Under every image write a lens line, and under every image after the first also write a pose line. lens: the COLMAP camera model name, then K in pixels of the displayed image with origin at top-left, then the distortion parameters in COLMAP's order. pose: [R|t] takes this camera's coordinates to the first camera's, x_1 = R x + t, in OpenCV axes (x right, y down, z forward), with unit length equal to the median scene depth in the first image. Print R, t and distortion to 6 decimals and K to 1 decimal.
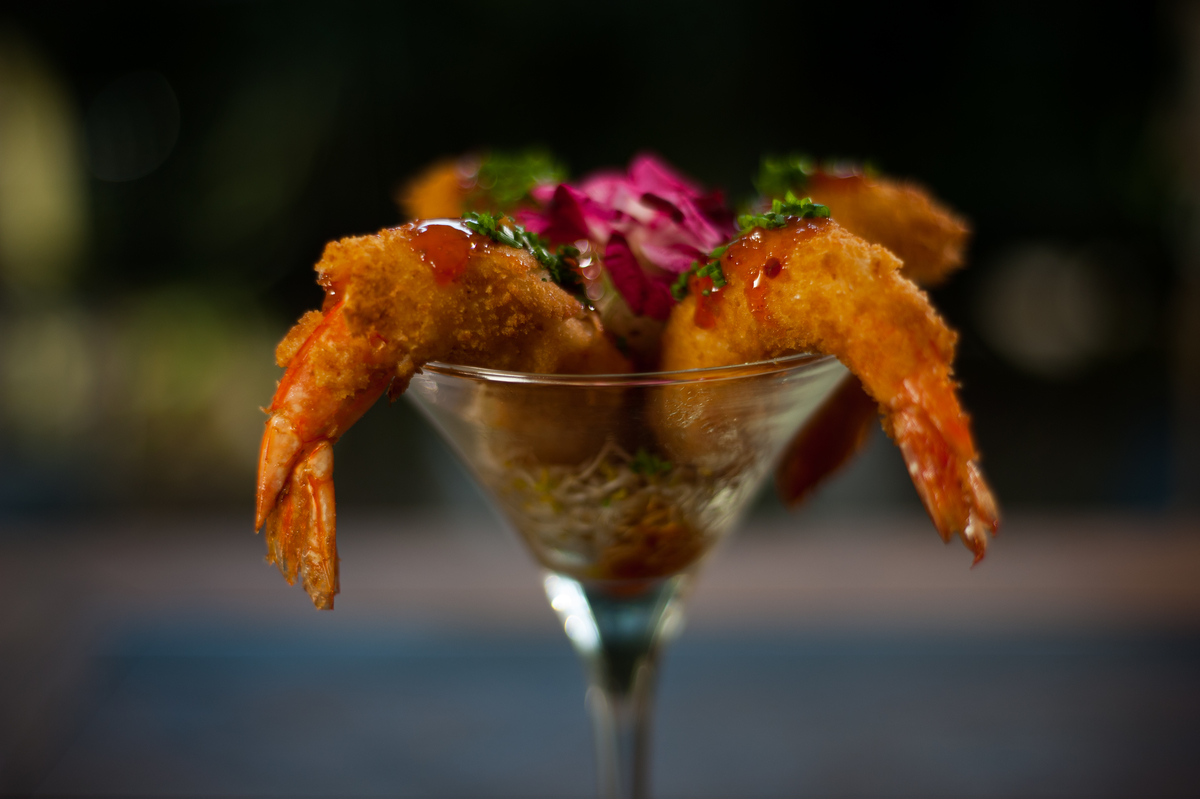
lens RADIAL K [[1873.1, 0, 600.0], [0, 1873.1, 399.5], [0, 0, 1]] dist [0.351406, 0.042710]
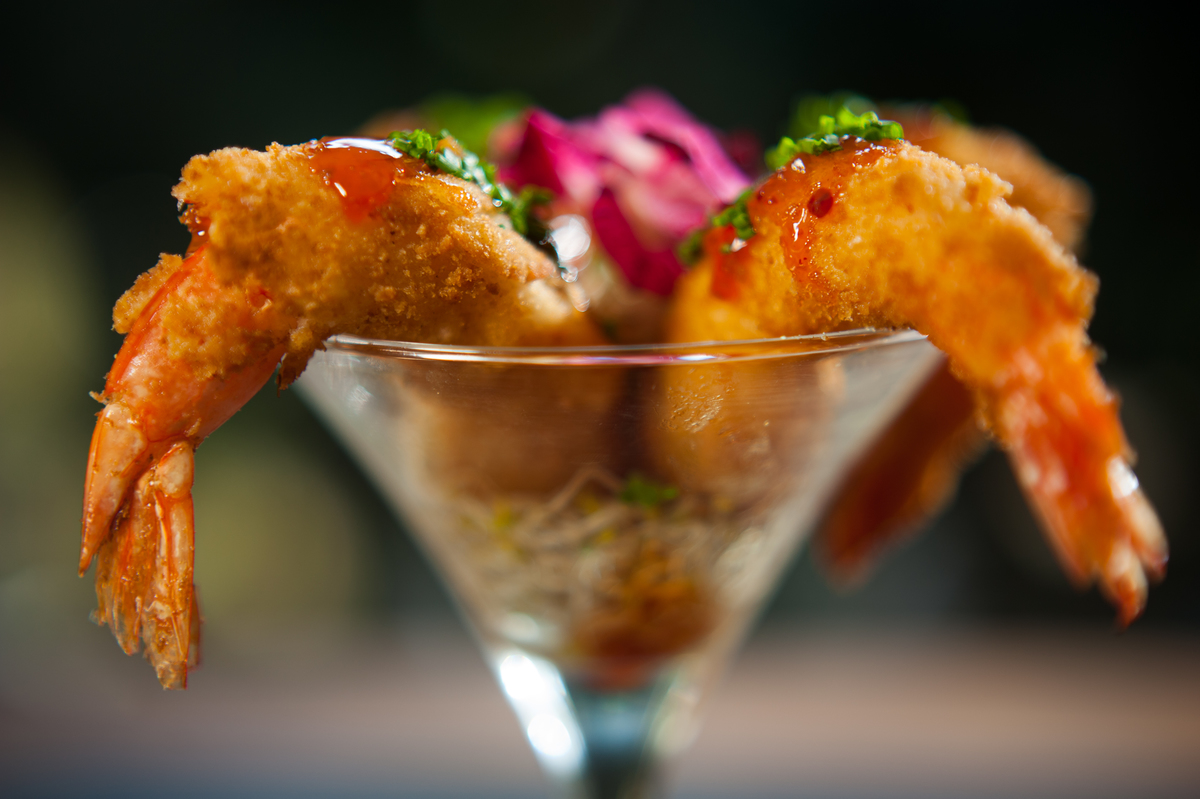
lens RADIAL K [[1873.1, 0, 600.0], [0, 1873.1, 399.5], [0, 0, 1]] dist [0.351406, 0.042710]
pose [[0.999842, 0.012838, -0.012309, 0.018055], [-0.014035, 0.994616, -0.102676, 0.077145], [0.010924, 0.102832, 0.994639, 0.296337]]
